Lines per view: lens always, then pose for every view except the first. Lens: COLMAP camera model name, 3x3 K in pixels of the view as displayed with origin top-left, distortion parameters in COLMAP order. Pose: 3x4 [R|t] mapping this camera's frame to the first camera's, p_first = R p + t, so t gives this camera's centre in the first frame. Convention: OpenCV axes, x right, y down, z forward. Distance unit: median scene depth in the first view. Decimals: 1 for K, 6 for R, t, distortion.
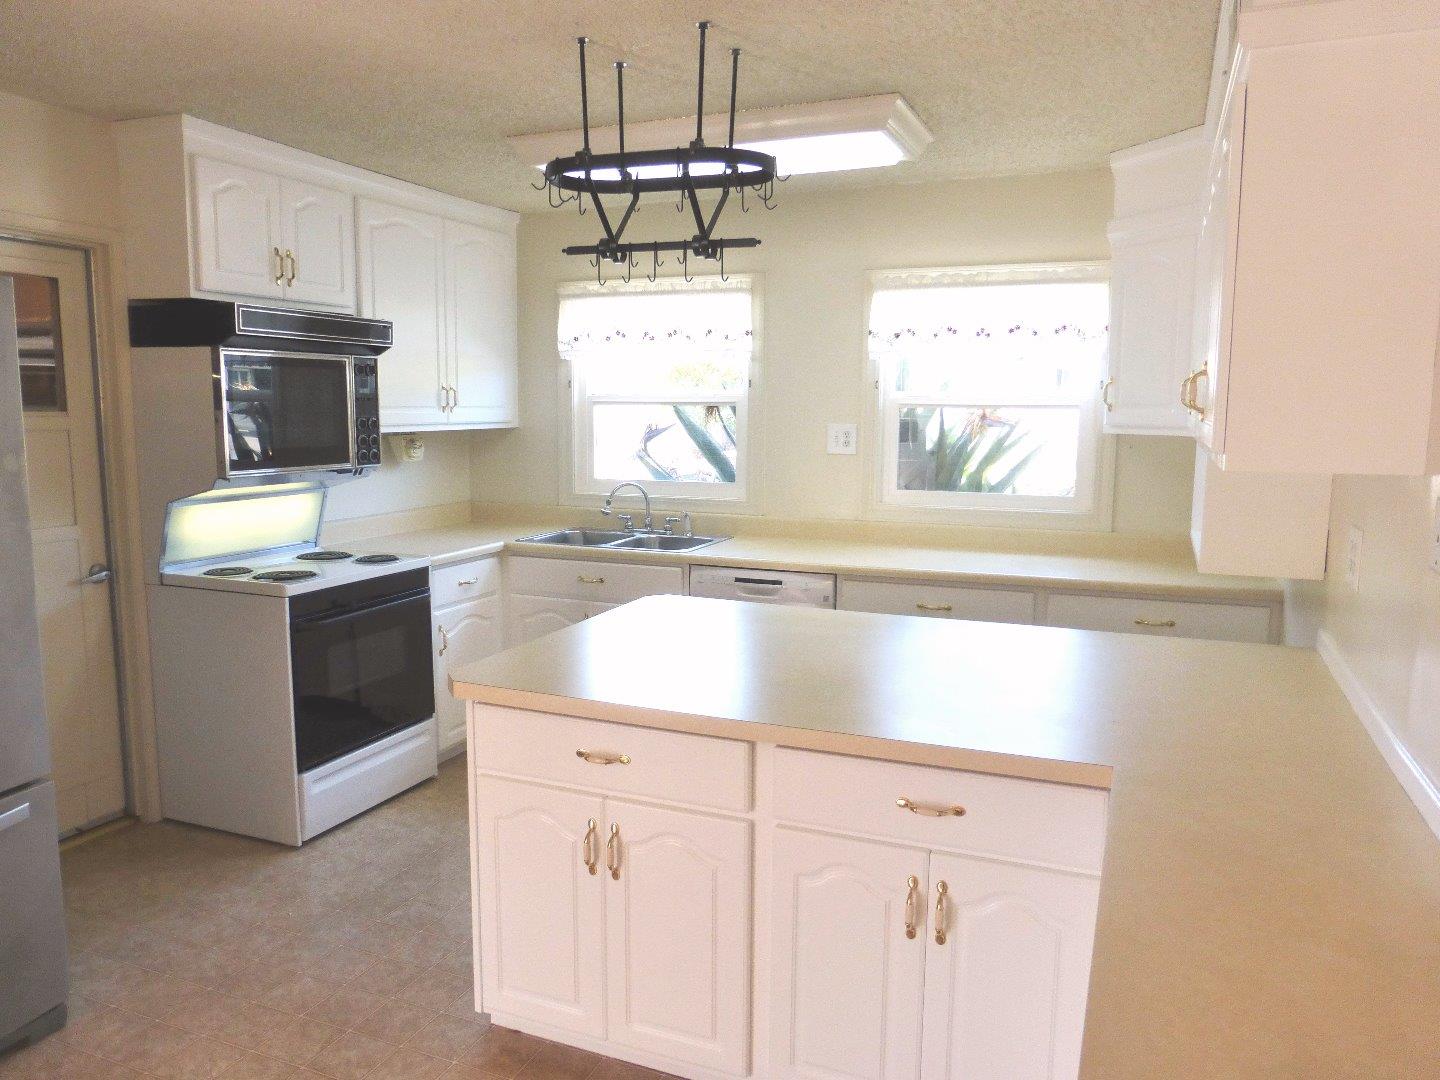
lens RADIAL K [[1061.7, 0, 703.5], [0, 1061.7, 547.7], [0, 0, 1]] dist [-0.017676, 0.004087]
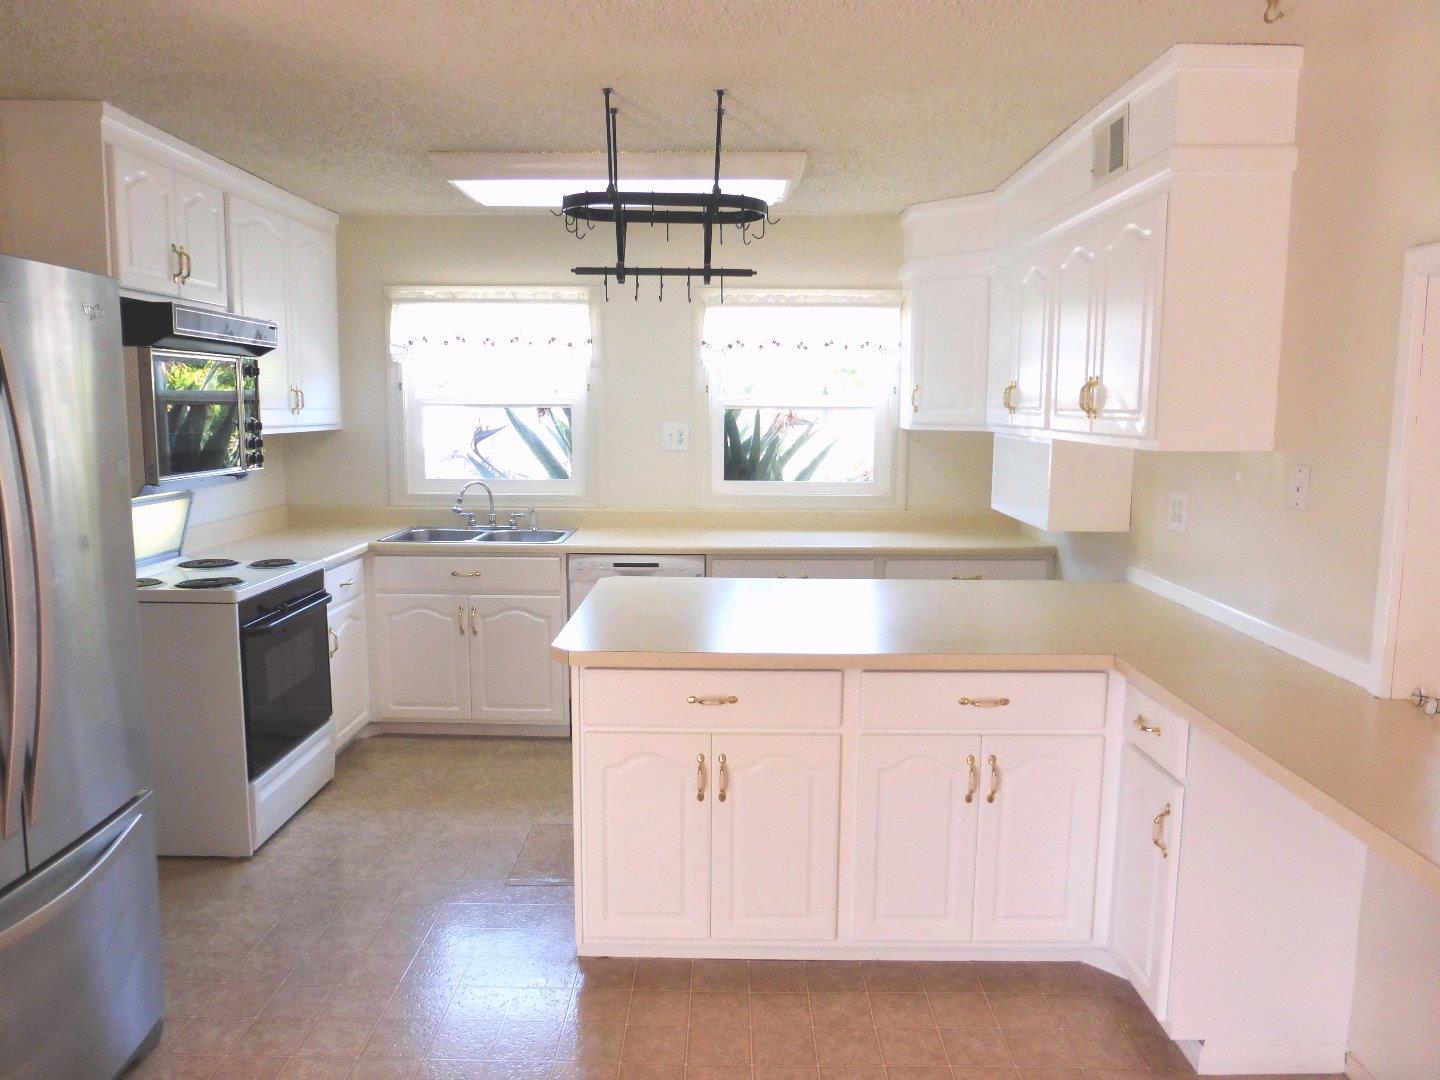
lens RADIAL K [[1061.6, 0, 715.5], [0, 1061.6, 546.0], [0, 0, 1]] dist [-0.007386, -0.007413]
pose [[0.926946, -0.049363, 0.371933, -0.282675], [0.050285, 0.998709, 0.007226, 0.007679], [-0.371809, 0.012005, 0.928232, -0.065690]]
